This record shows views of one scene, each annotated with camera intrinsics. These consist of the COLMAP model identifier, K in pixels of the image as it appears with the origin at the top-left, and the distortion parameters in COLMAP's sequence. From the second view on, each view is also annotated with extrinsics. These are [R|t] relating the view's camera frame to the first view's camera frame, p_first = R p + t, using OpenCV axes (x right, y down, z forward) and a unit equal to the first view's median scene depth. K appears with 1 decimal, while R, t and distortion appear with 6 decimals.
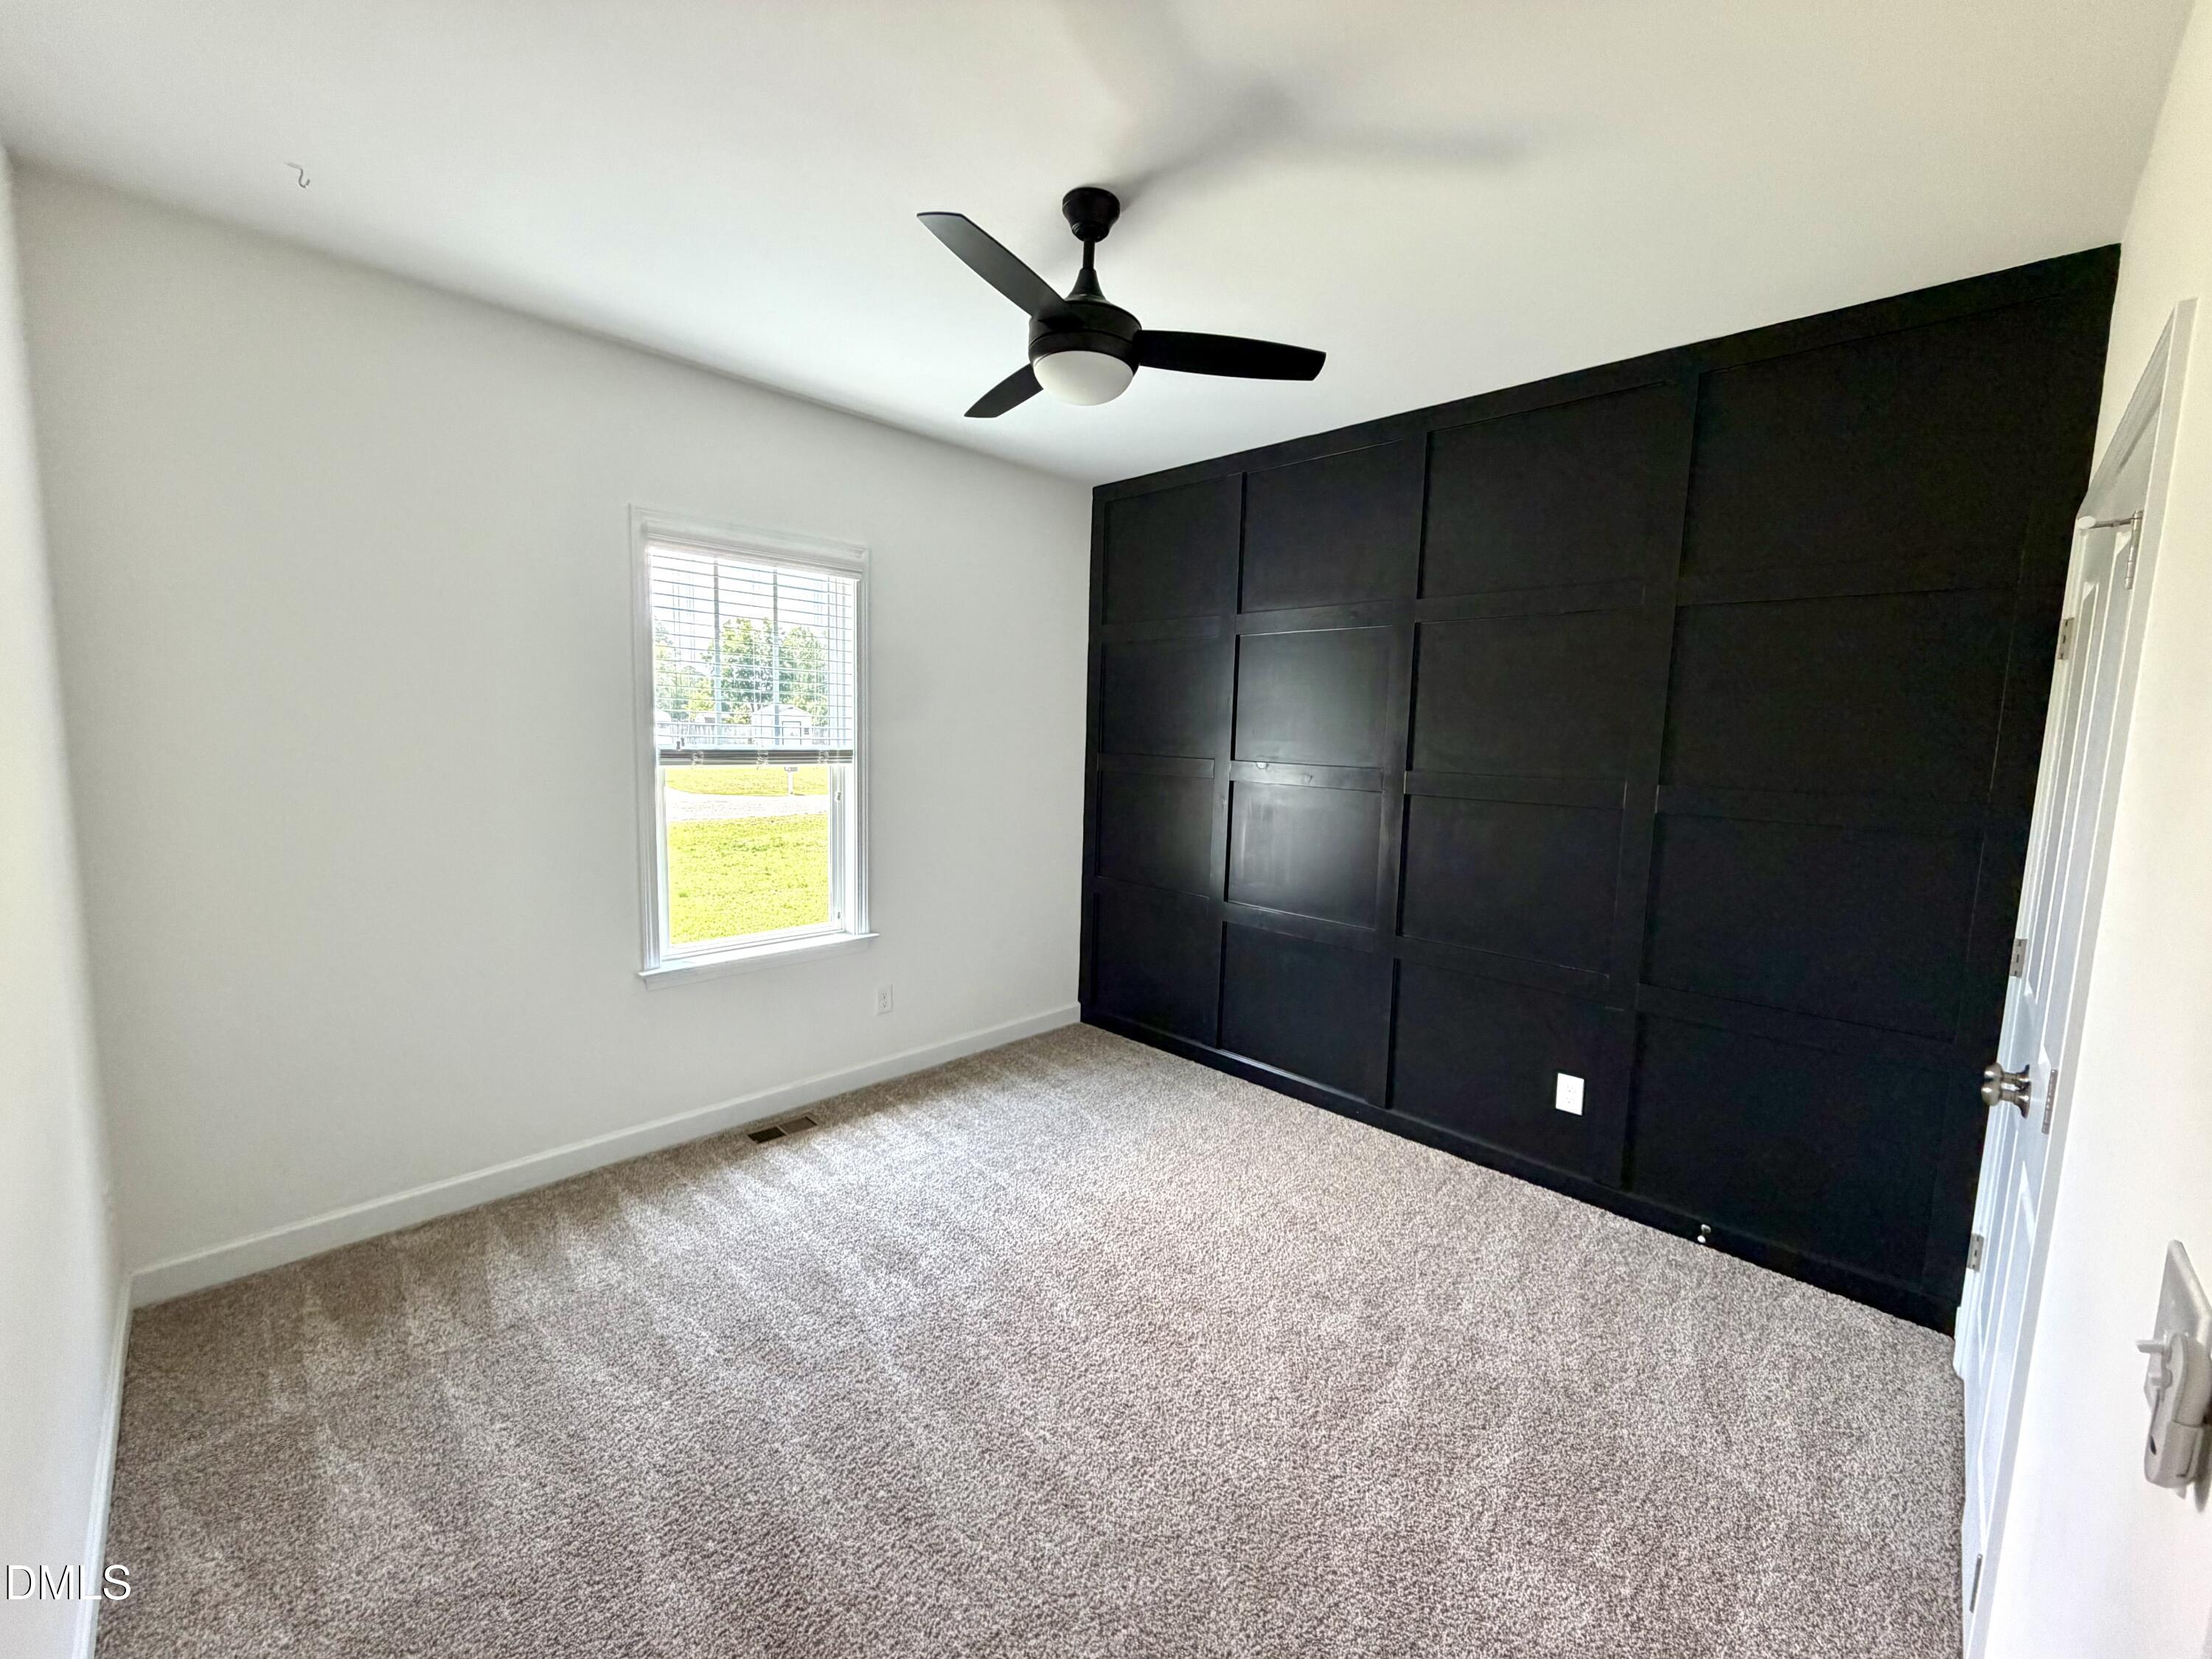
lens RADIAL K [[884.0, 0, 1107.3], [0, 884.0, 829.7], [0, 0, 1]] dist [-0.000998, -0.000825]
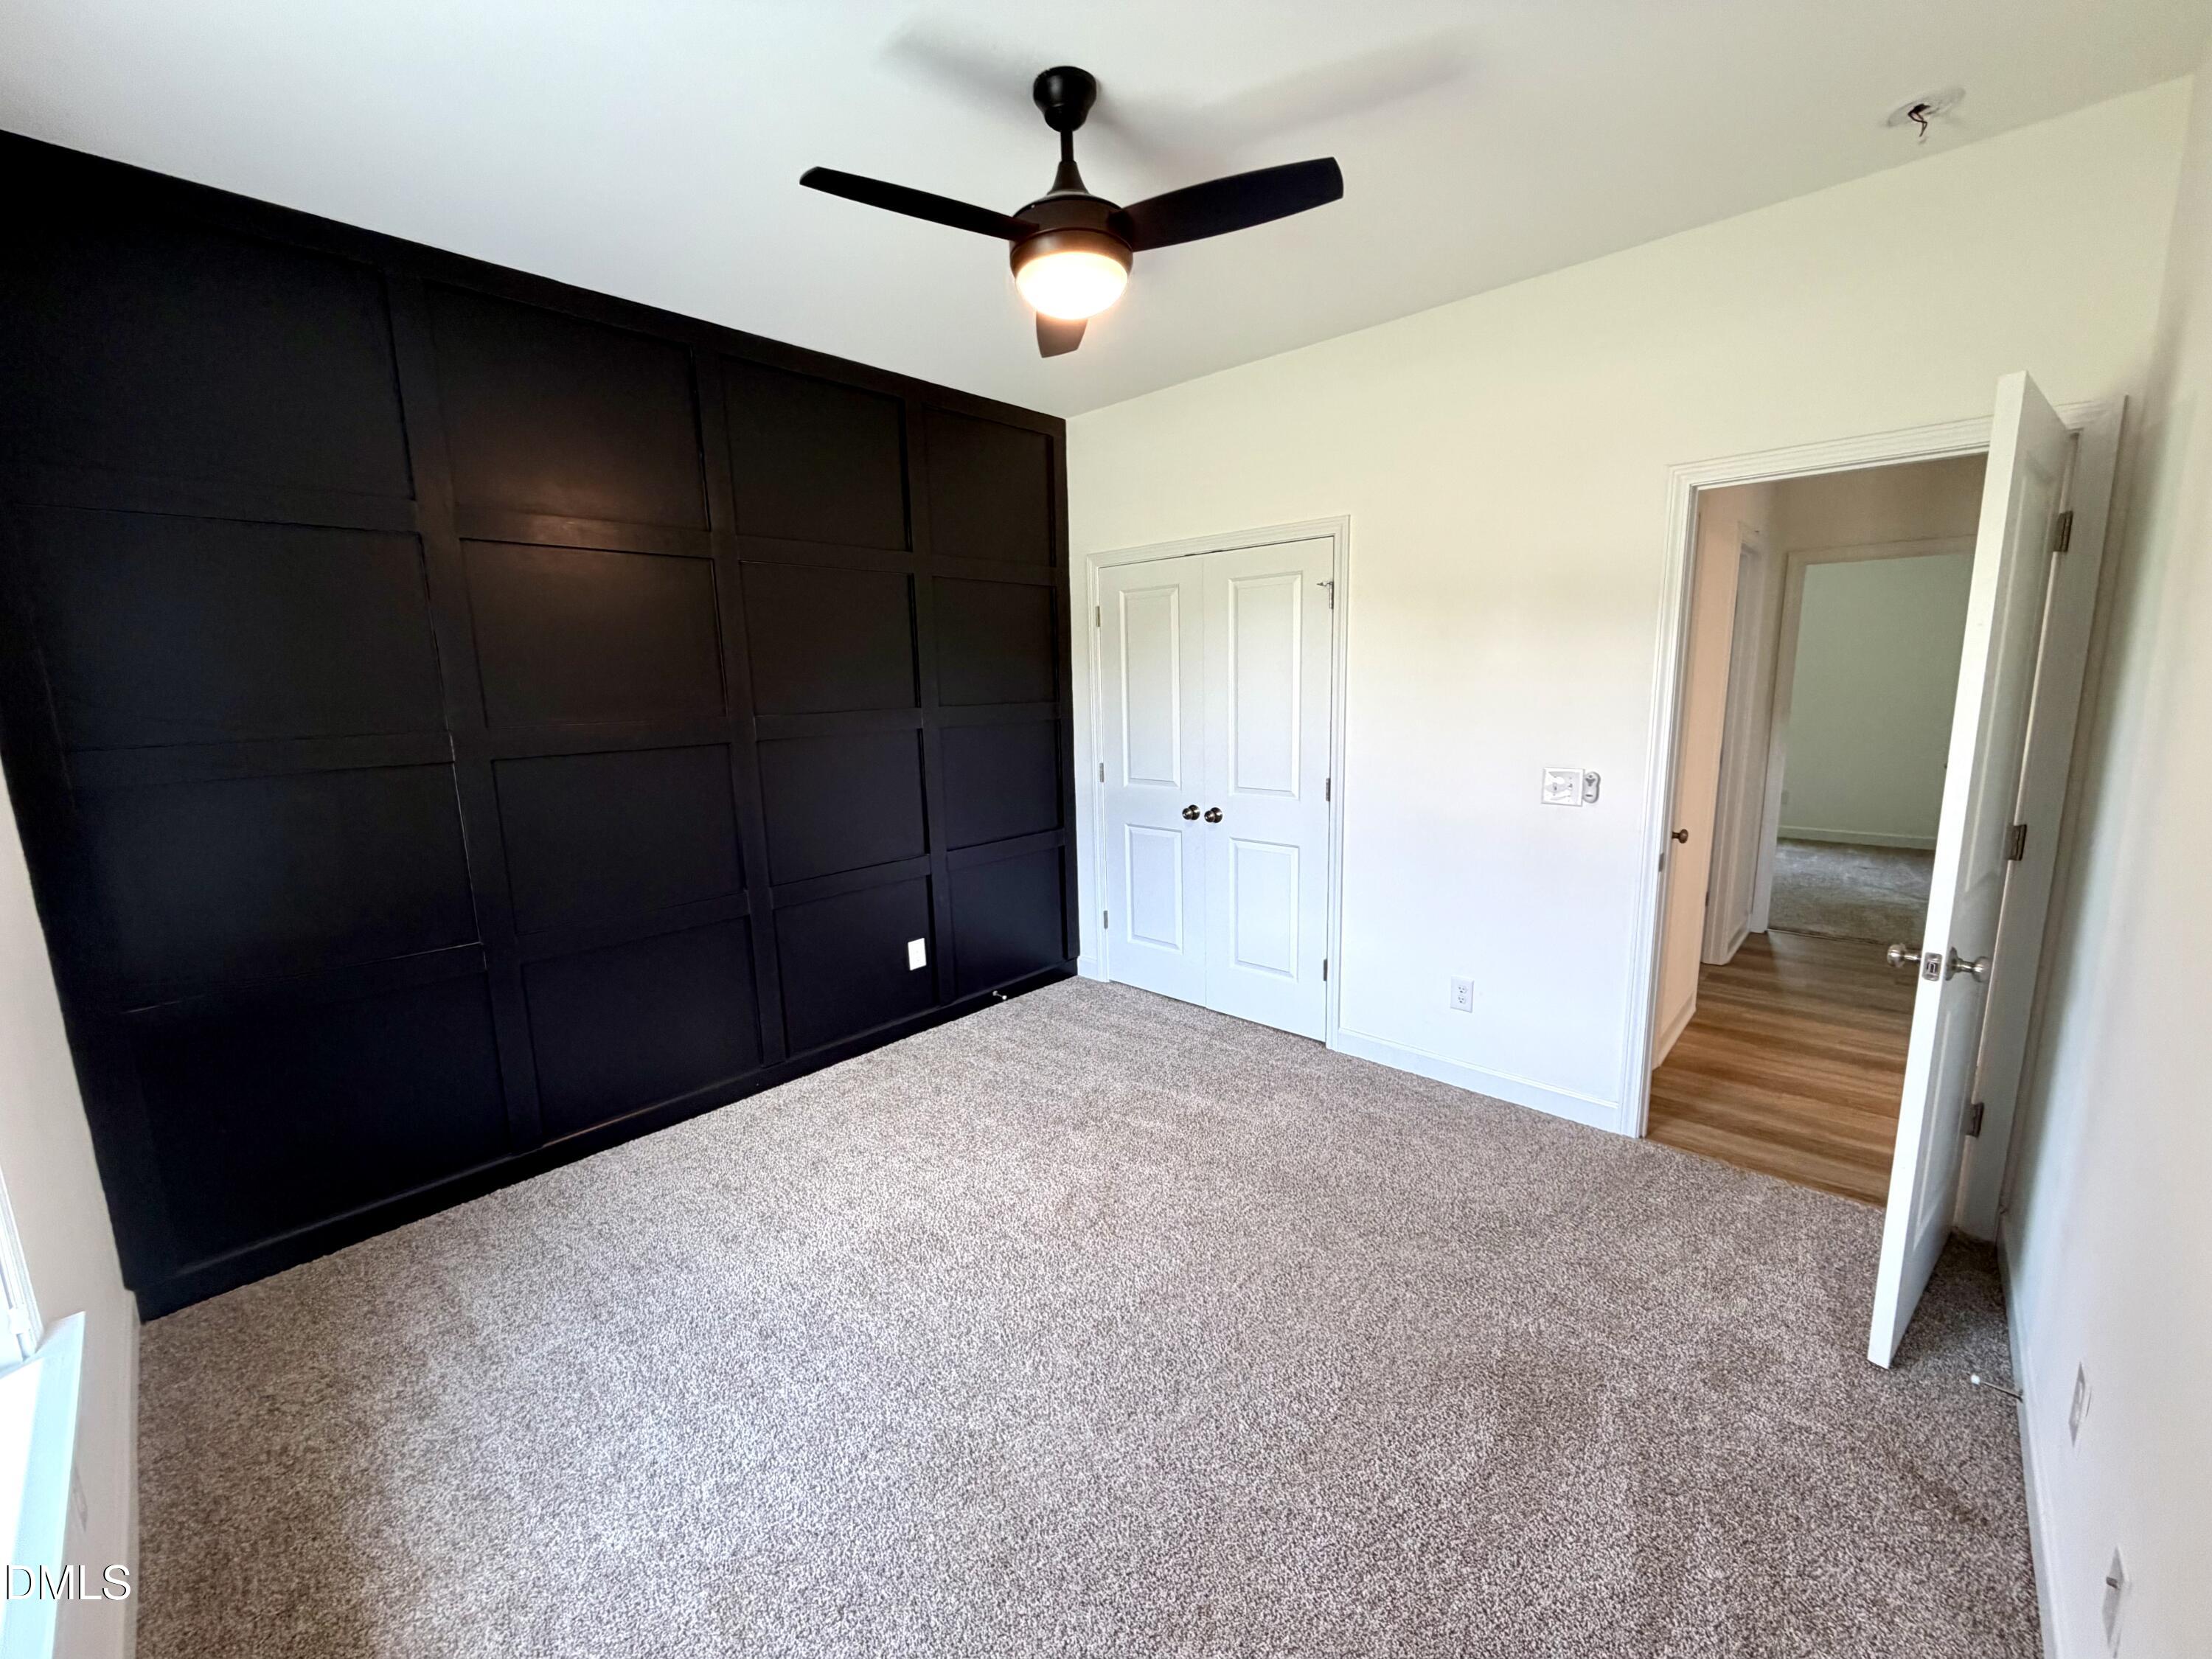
lens RADIAL K [[884.0, 0, 1103.5], [0, 884.0, 826.0], [0, 0, 1]] dist [-0.000998, -0.000825]
pose [[-0.016561, -0.203093, 0.979019, -0.740008], [0.142071, 0.968741, 0.203364, -0.106986], [-0.989718, 0.142458, 0.012810, 0.740289]]
